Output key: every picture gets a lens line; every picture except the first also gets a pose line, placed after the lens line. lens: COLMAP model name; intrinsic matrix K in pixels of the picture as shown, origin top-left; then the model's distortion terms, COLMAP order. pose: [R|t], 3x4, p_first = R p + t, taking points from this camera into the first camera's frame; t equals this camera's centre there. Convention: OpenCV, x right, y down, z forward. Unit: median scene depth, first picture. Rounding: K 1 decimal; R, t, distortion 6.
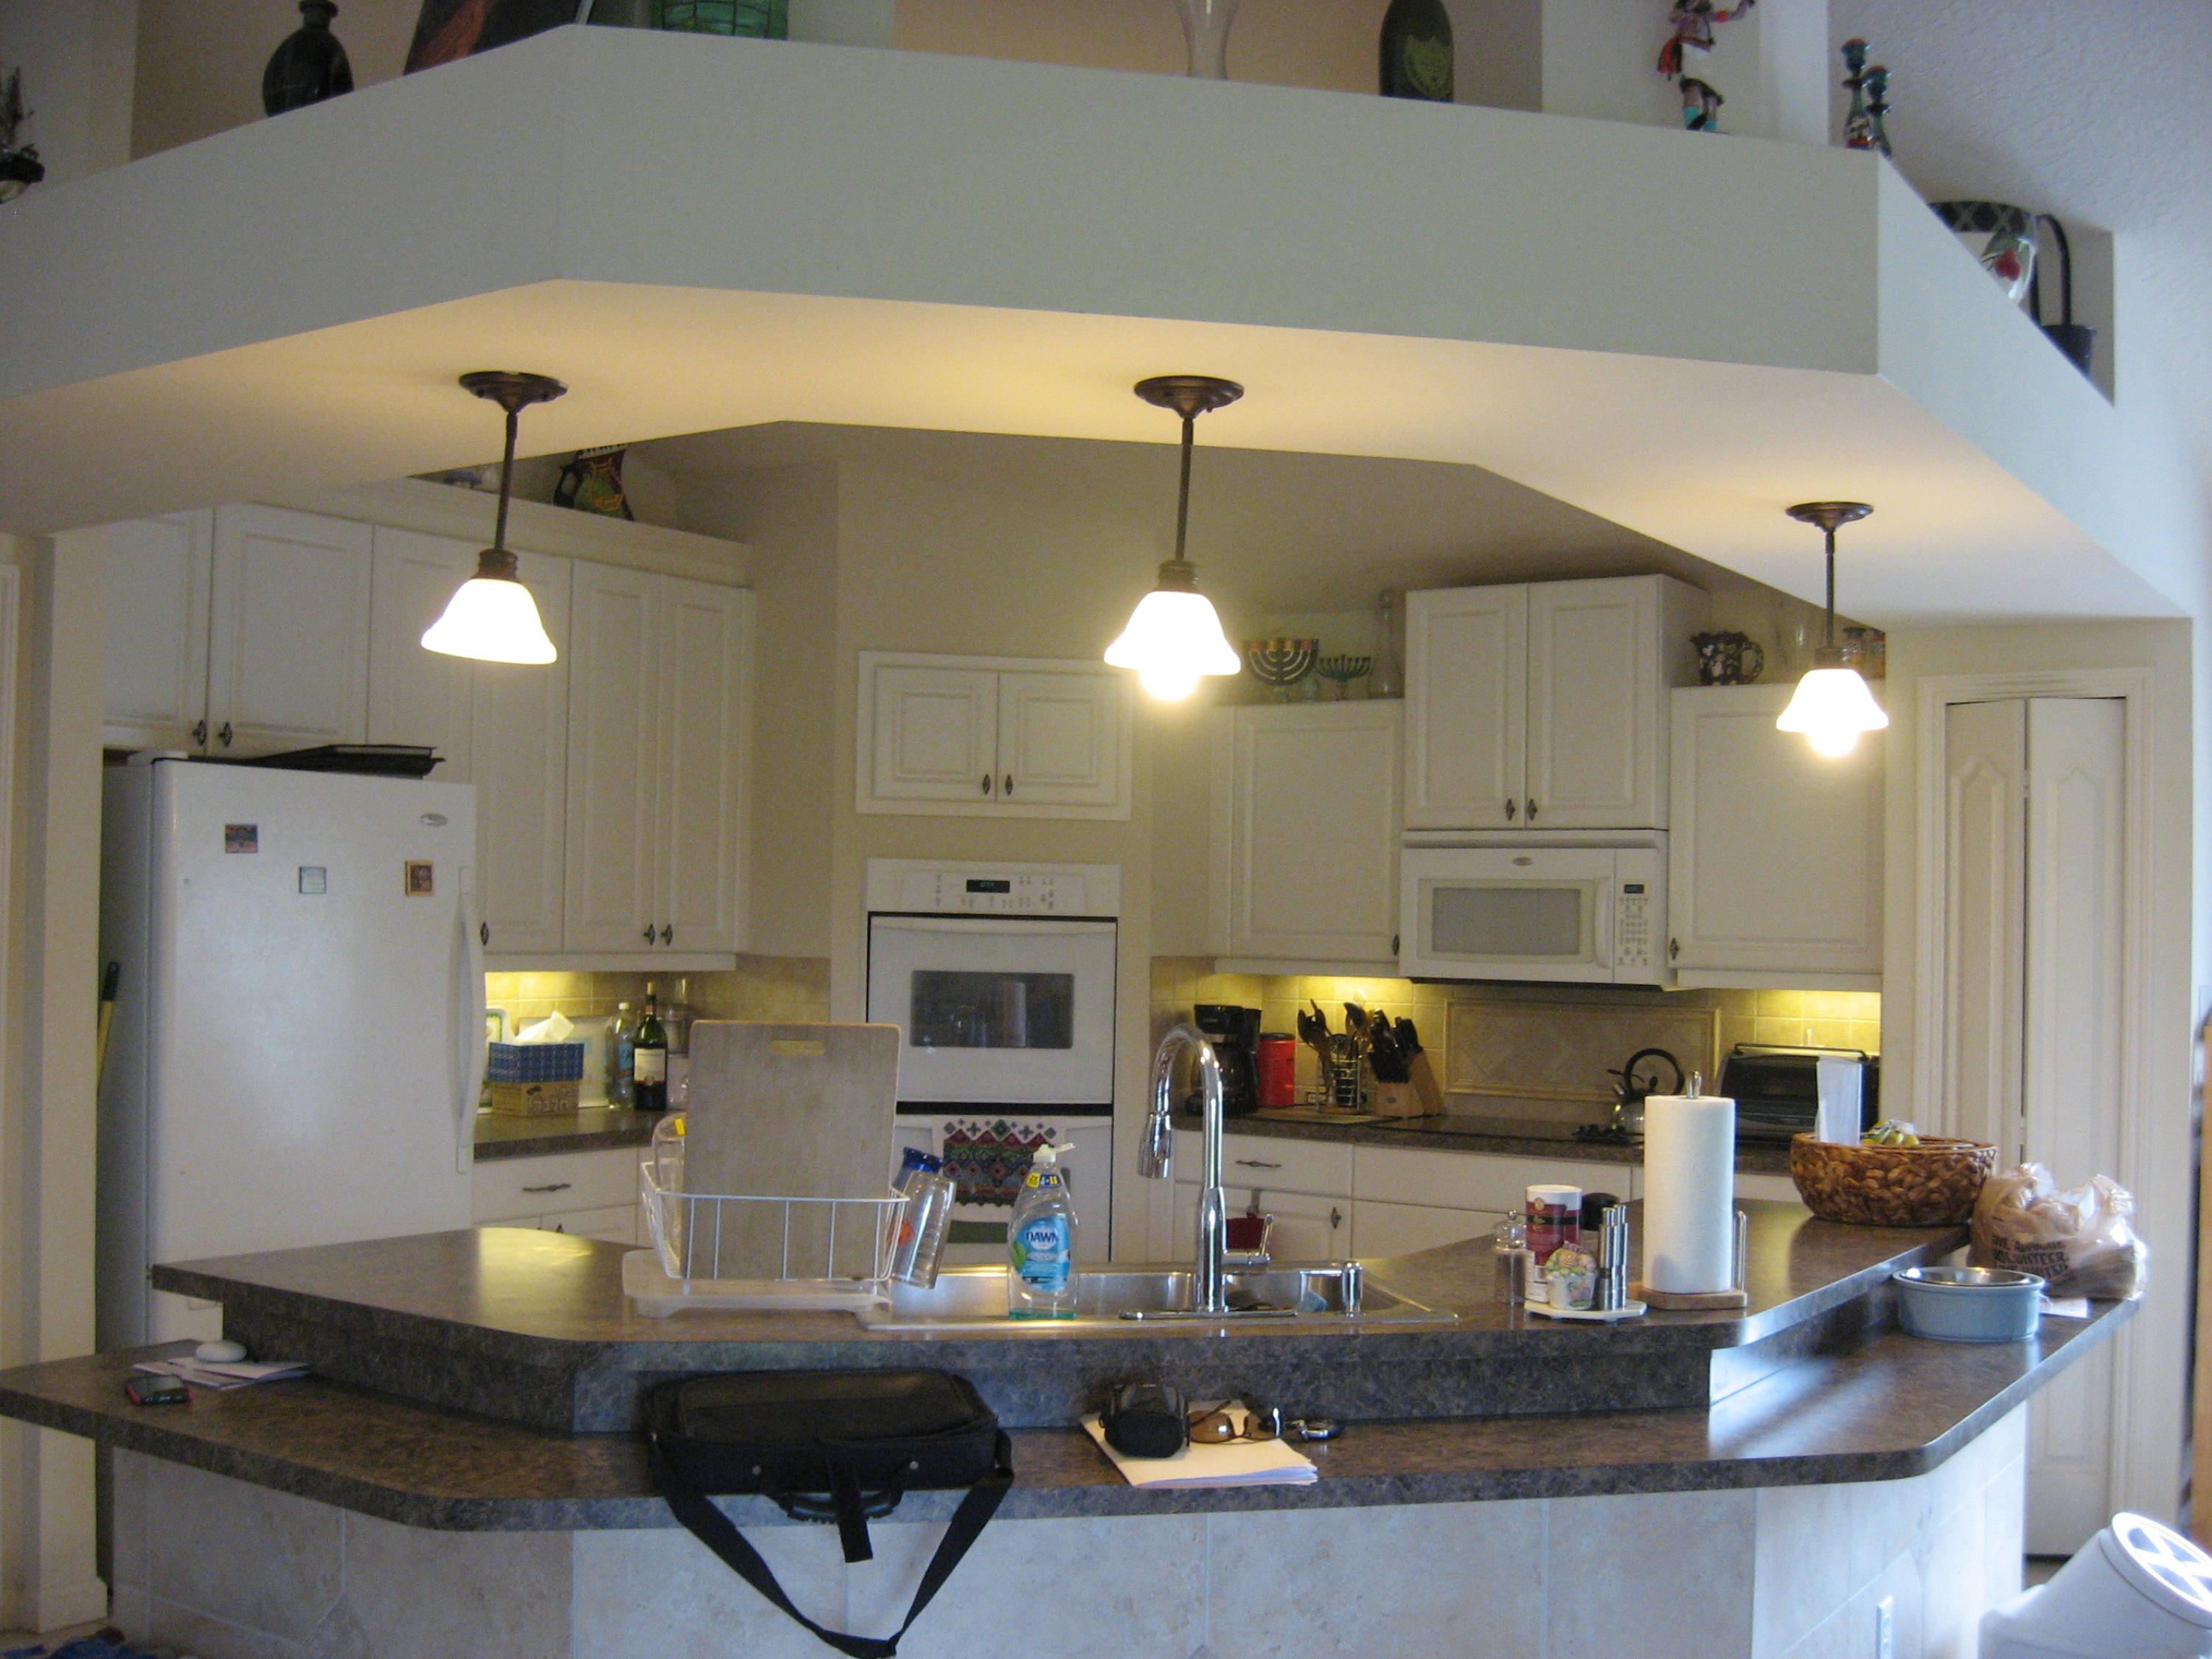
lens RADIAL K [[2271.2, 0, 1105.5], [0, 2271.2, 871.9], [0, 0, 1]] dist [-0.139836, 0.071257]
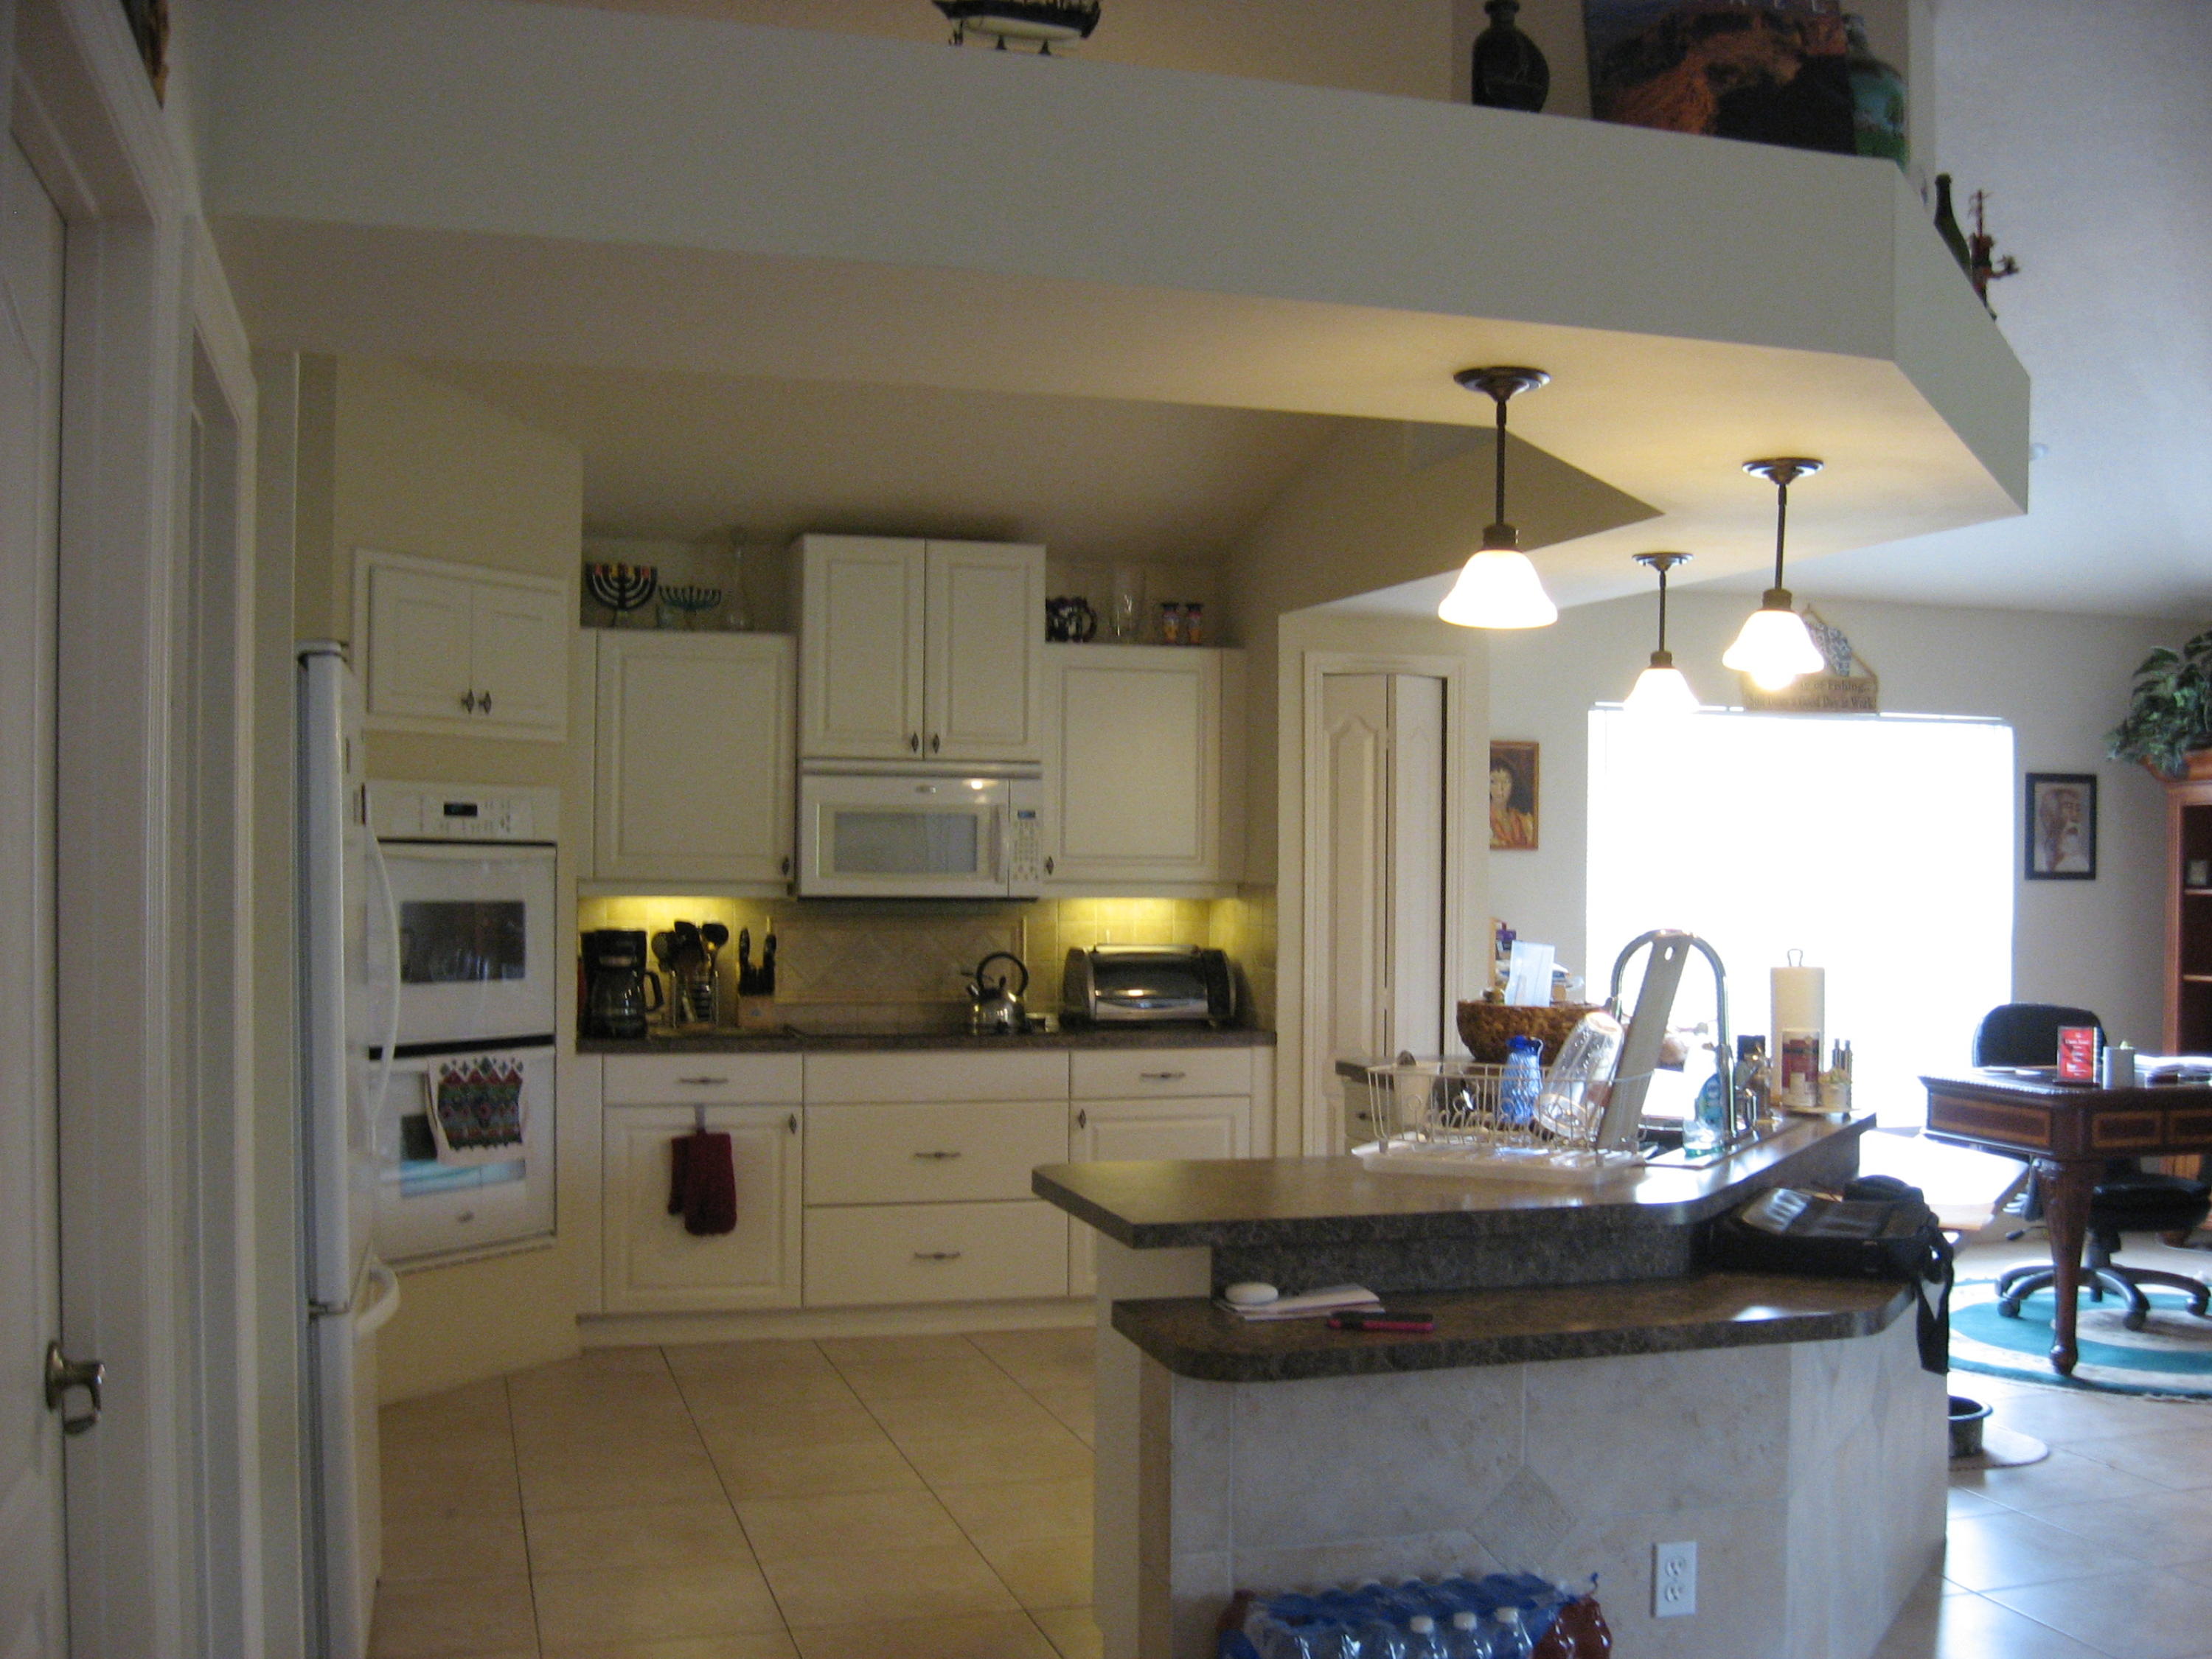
lens RADIAL K [[2287.4, 0, 1106.8], [0, 2287.4, 835.3], [0, 0, 1]] dist [-0.143300, 0.015441]
pose [[0.647755, -0.005917, 0.761826, -0.598415], [-0.012152, 0.999762, 0.018097, -0.003467], [-0.761752, -0.020980, 0.647529, 0.193439]]
